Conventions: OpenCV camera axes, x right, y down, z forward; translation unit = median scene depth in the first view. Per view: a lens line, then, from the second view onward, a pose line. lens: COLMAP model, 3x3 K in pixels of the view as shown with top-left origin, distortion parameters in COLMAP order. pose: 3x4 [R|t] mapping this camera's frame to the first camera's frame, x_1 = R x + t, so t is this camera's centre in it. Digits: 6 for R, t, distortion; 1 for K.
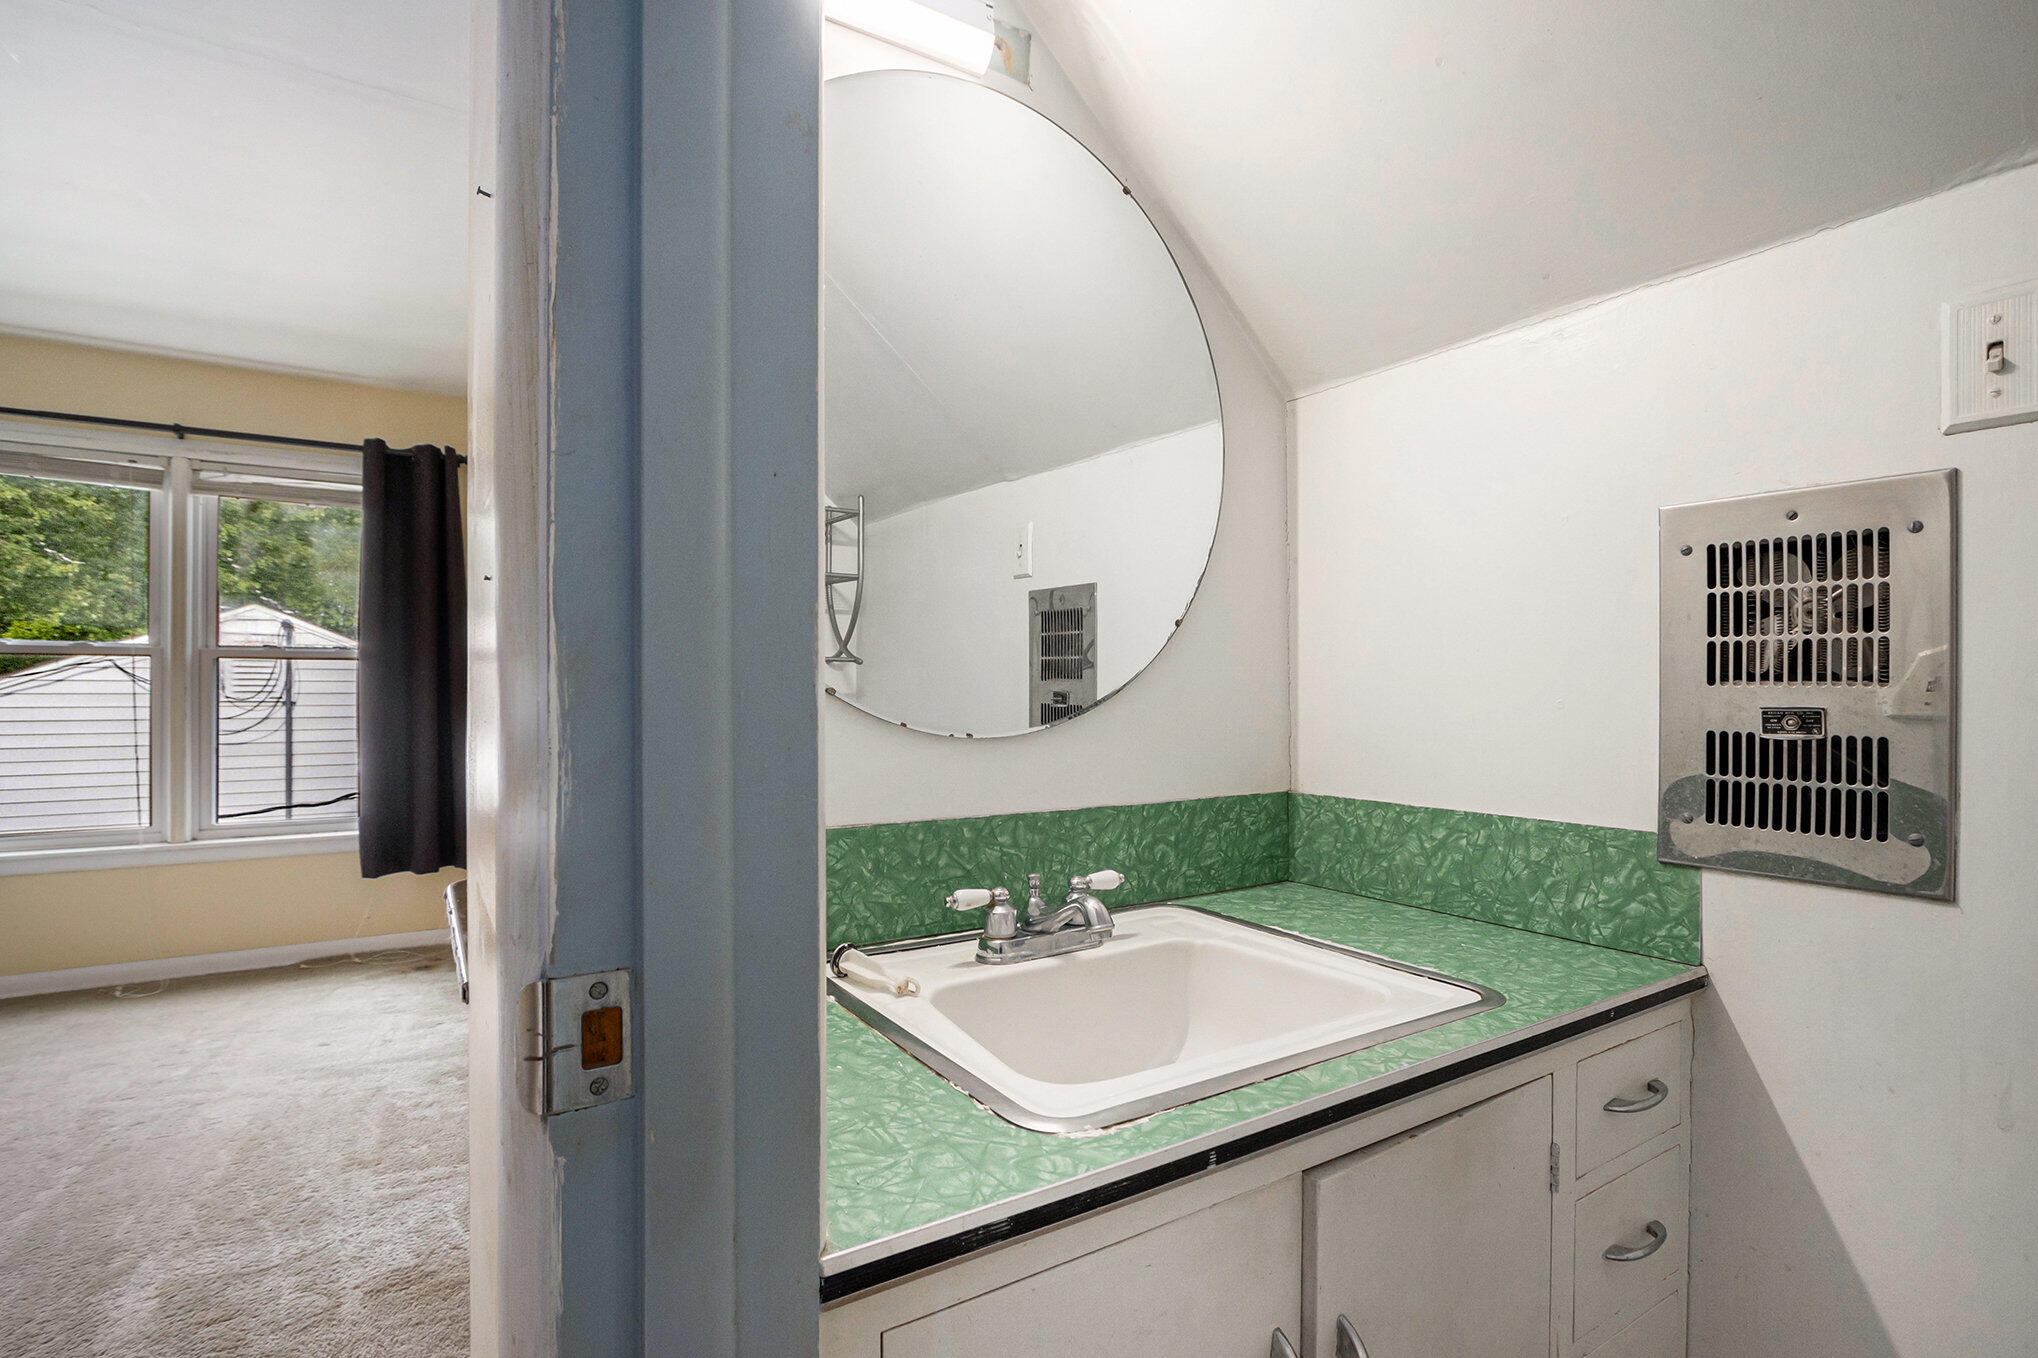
lens RADIAL K [[960.9, 0, 1017.3], [0, 960.9, 681.8], [0, 0, 1]] dist [-0.024627, 0.000121]
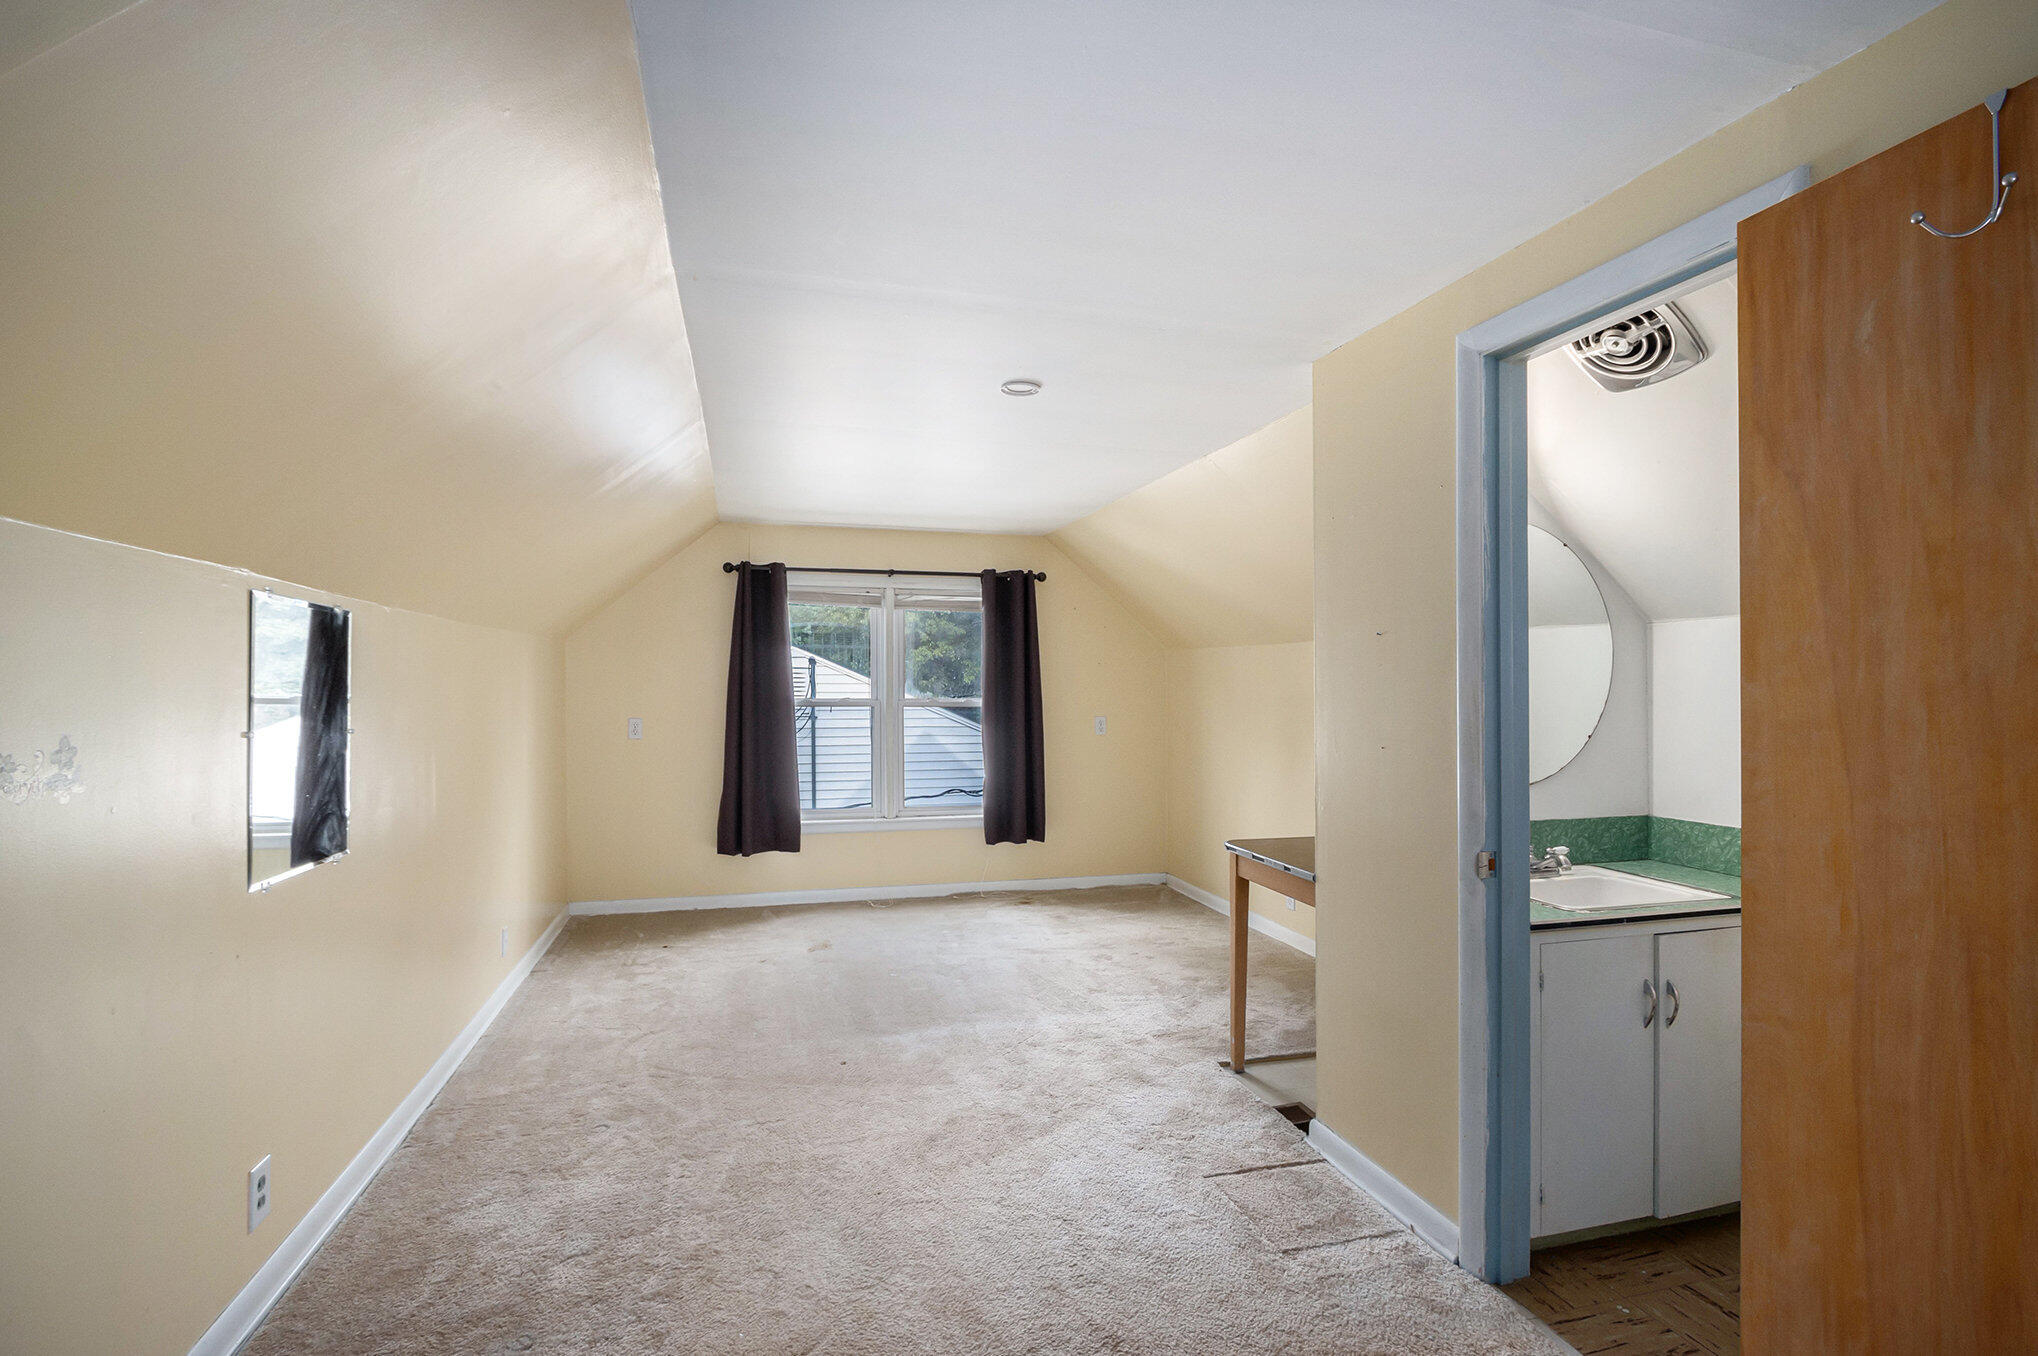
lens RADIAL K [[960.9, 0, 1010.9], [0, 960.9, 676.2], [0, 0, 1]] dist [-0.024627, 0.000121]
pose [[0.951585, -0.004103, -0.307358, -0.233272], [0.003039, 0.999988, -0.003939, -0.107745], [0.307370, 0.002814, 0.951586, -0.812580]]
